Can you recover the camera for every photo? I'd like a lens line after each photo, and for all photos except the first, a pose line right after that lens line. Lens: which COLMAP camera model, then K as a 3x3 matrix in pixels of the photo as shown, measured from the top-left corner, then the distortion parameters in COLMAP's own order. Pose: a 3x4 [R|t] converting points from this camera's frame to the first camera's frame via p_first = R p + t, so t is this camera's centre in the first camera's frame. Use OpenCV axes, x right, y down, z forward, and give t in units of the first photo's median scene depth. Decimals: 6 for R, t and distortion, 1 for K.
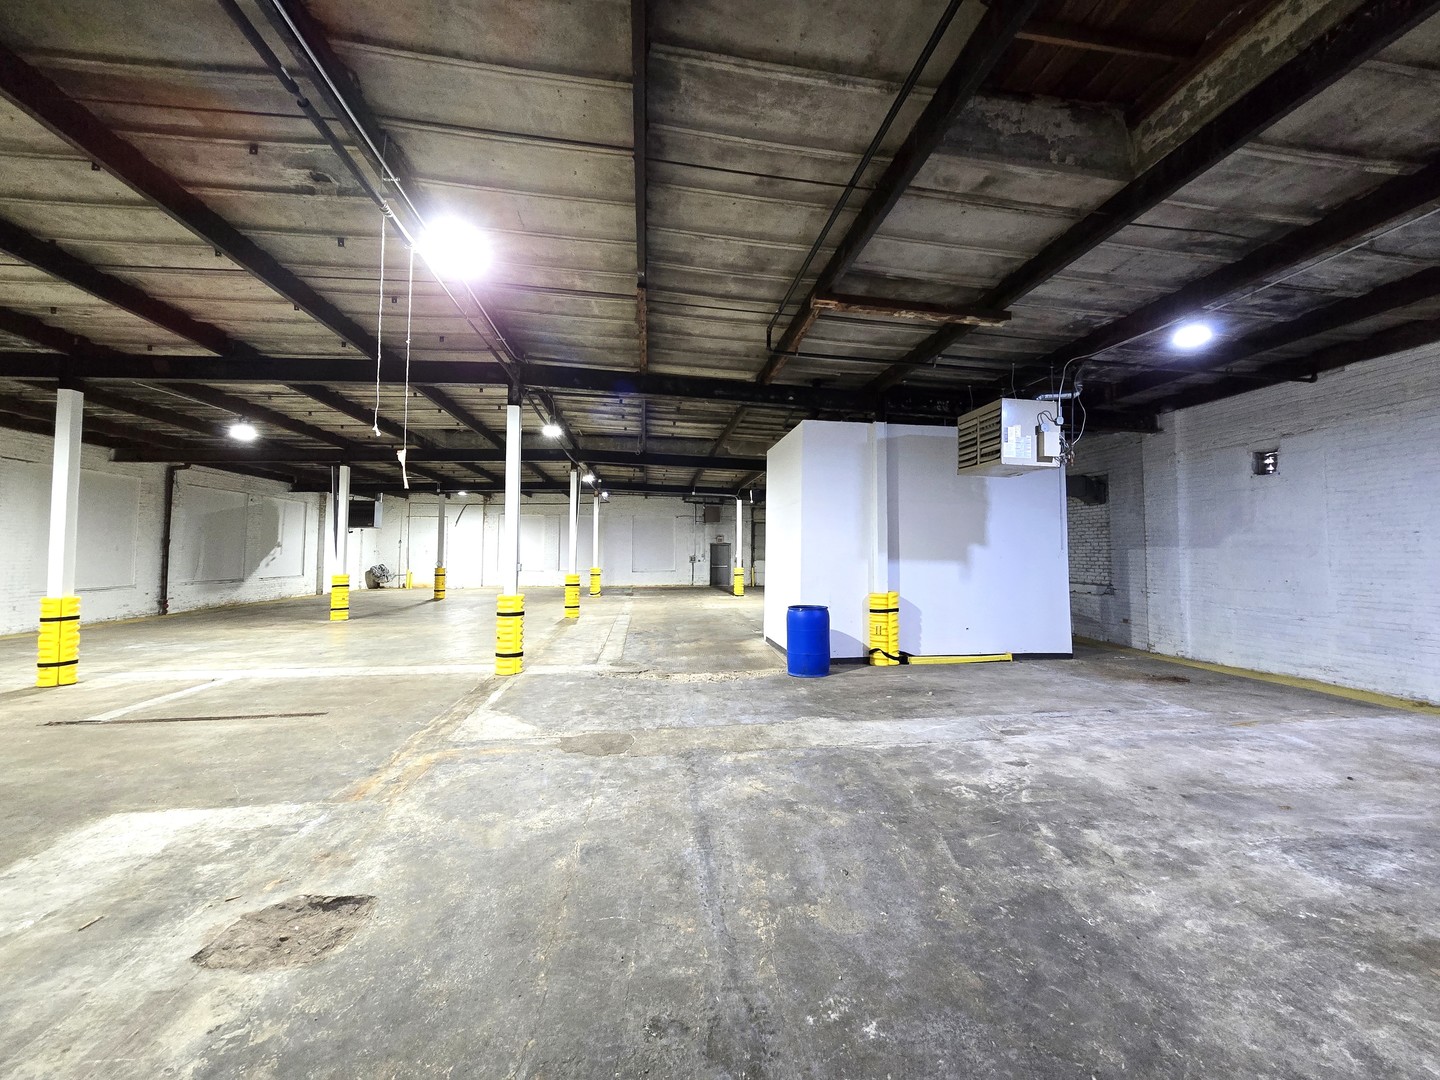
lens RADIAL K [[580.5, 0, 738.4], [0, 580.5, 524.4], [0, 0, 1]] dist [-0.000680, -0.003325]
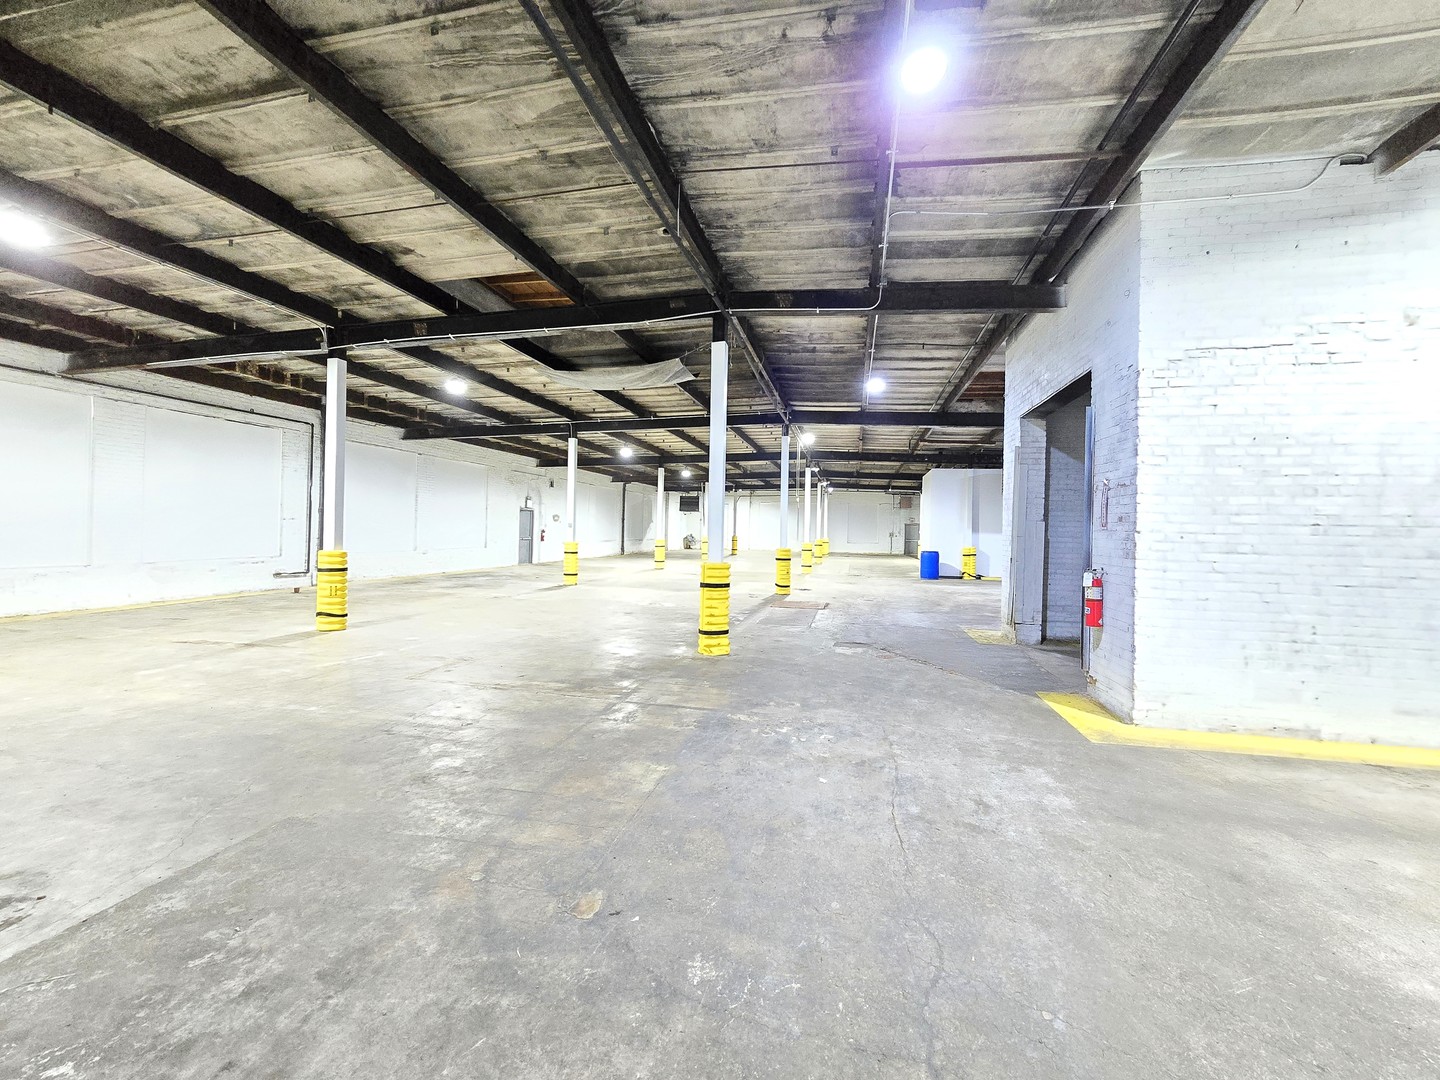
lens RADIAL K [[580.5, 0, 738.4], [0, 580.5, 524.4], [0, 0, 1]] dist [-0.000680, -0.003325]
pose [[0.937377, 0.013928, -0.348039, 0.109664], [-0.001486, 0.999351, 0.035991, -0.026595], [0.348314, -0.033220, 0.936789, -0.772392]]
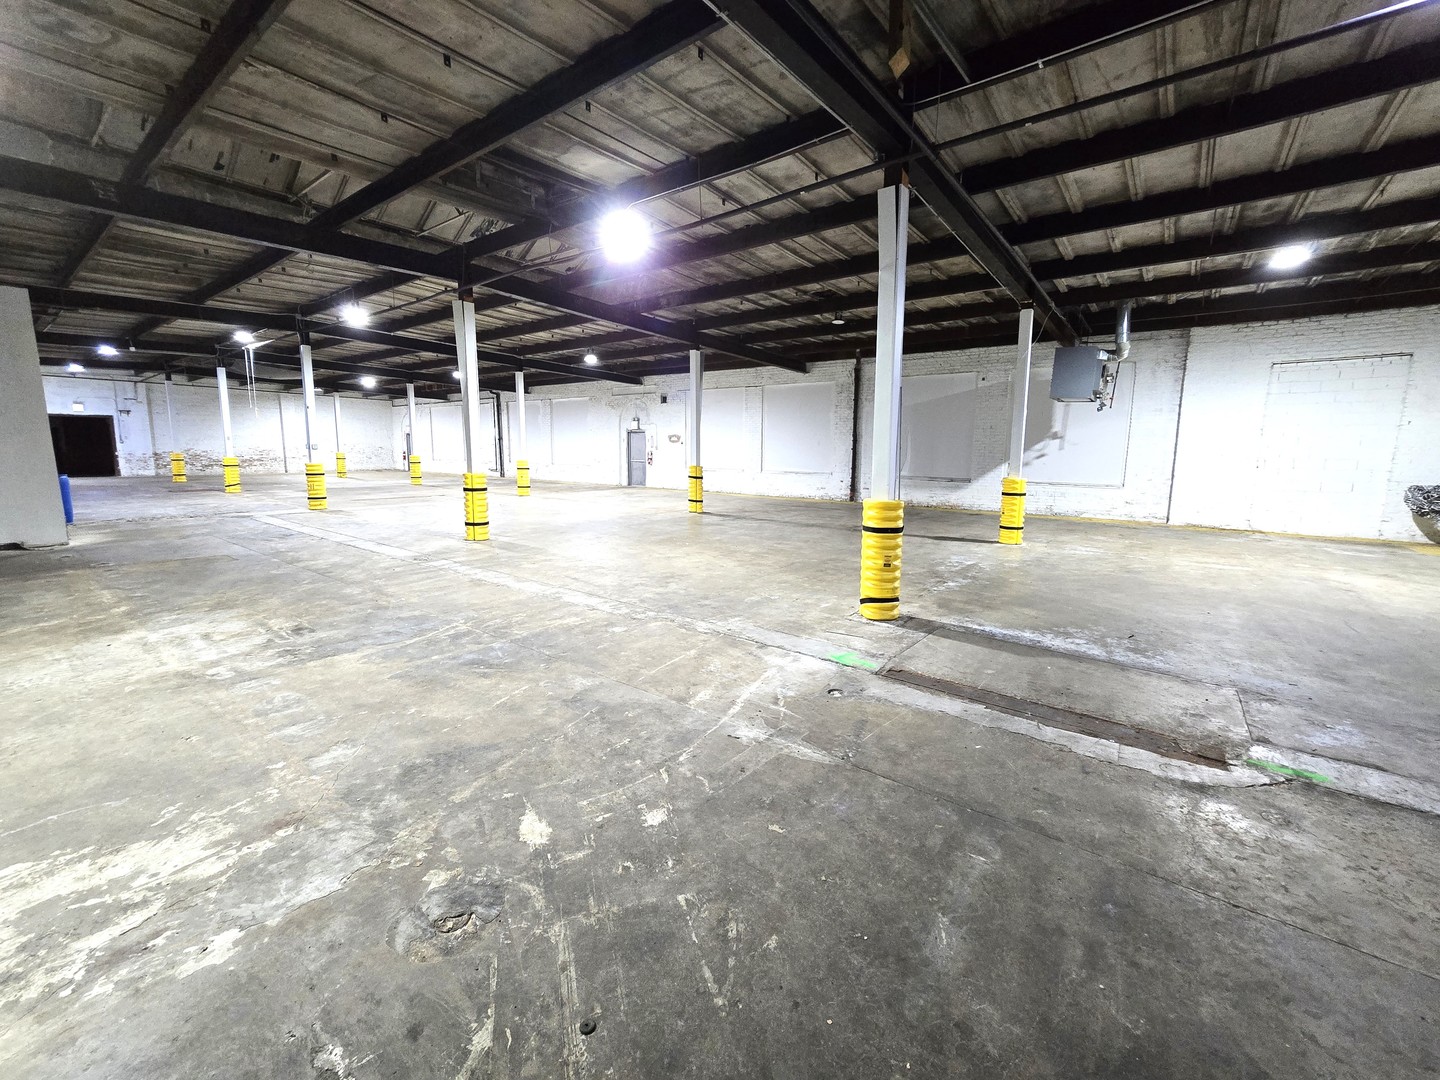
lens RADIAL K [[579.1, 0, 741.1], [0, 579.1, 522.2], [0, 0, 1]] dist [-0.000928, 0.000015]
pose [[-0.721891, 0.064798, -0.688966, -0.068154], [0.011627, 0.996602, 0.081549, 0.099715], [0.691909, 0.050859, -0.720191, 1.615020]]
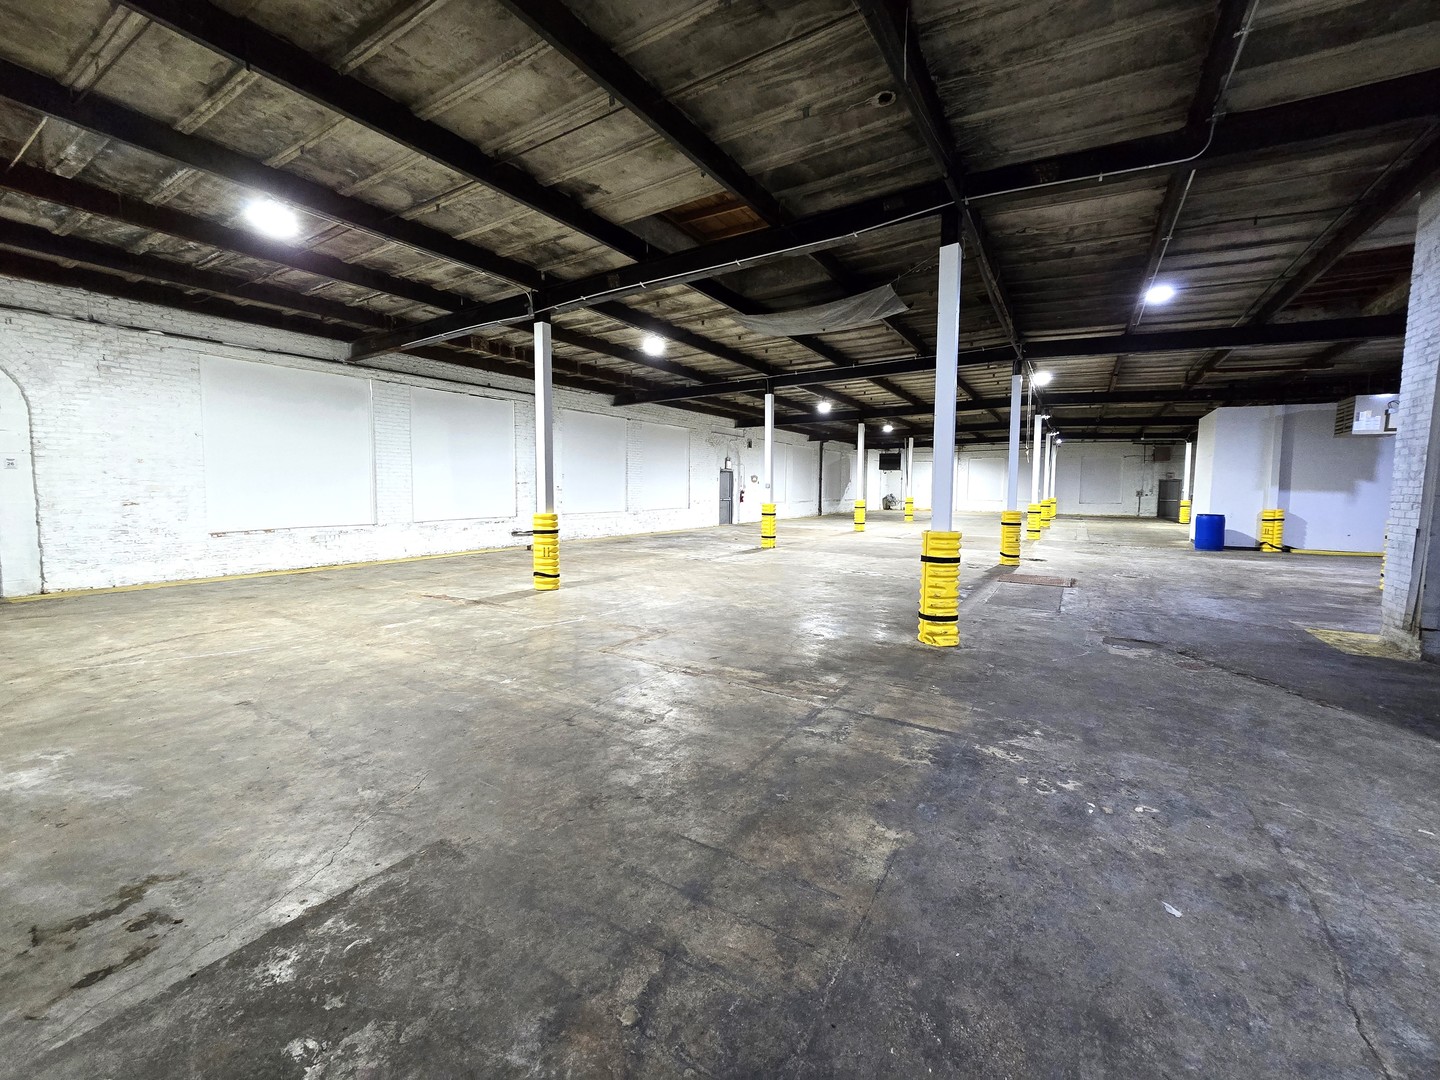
lens RADIAL K [[579.1, 0, 741.1], [0, 579.1, 522.2], [0, 0, 1]] dist [-0.000928, 0.000015]
pose [[0.774627, 0.045420, -0.630786, 0.065649], [0.021473, 0.994954, 0.098011, -0.023884], [0.632054, -0.089466, 0.769742, -0.710362]]
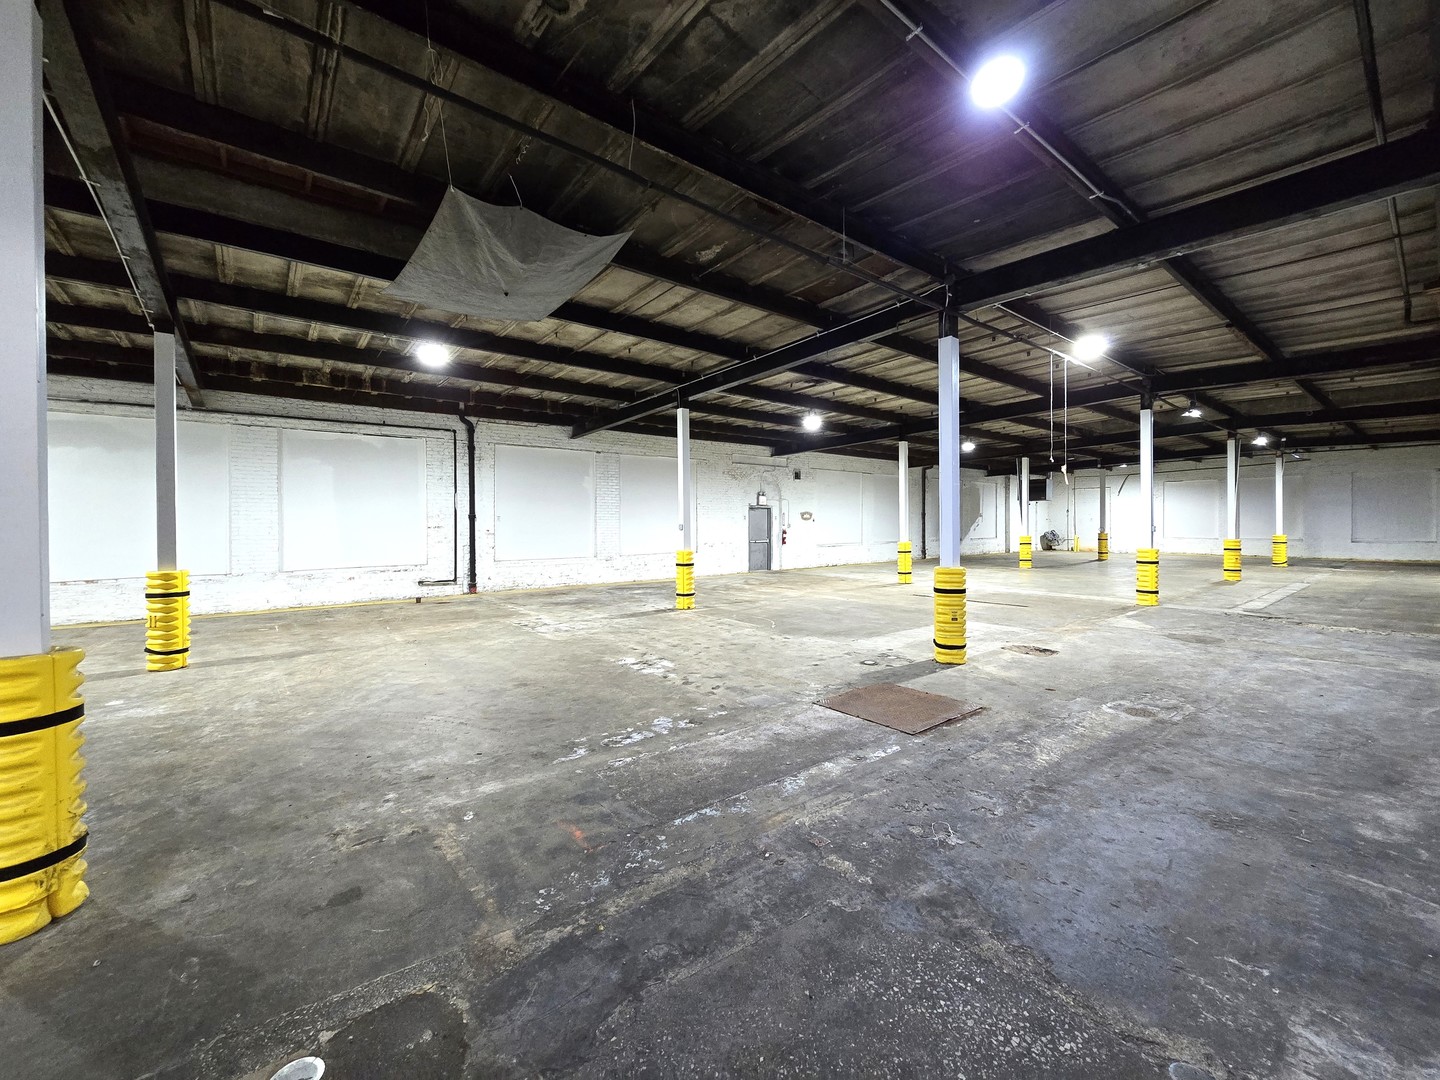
lens RADIAL K [[580.5, 0, 738.4], [0, 580.5, 524.4], [0, 0, 1]] dist [-0.000680, -0.003325]
pose [[0.501607, -0.001160, -0.865095, 0.157447], [0.047358, 0.998536, 0.026121, -0.008884], [0.863798, -0.054072, 0.500928, -0.264168]]
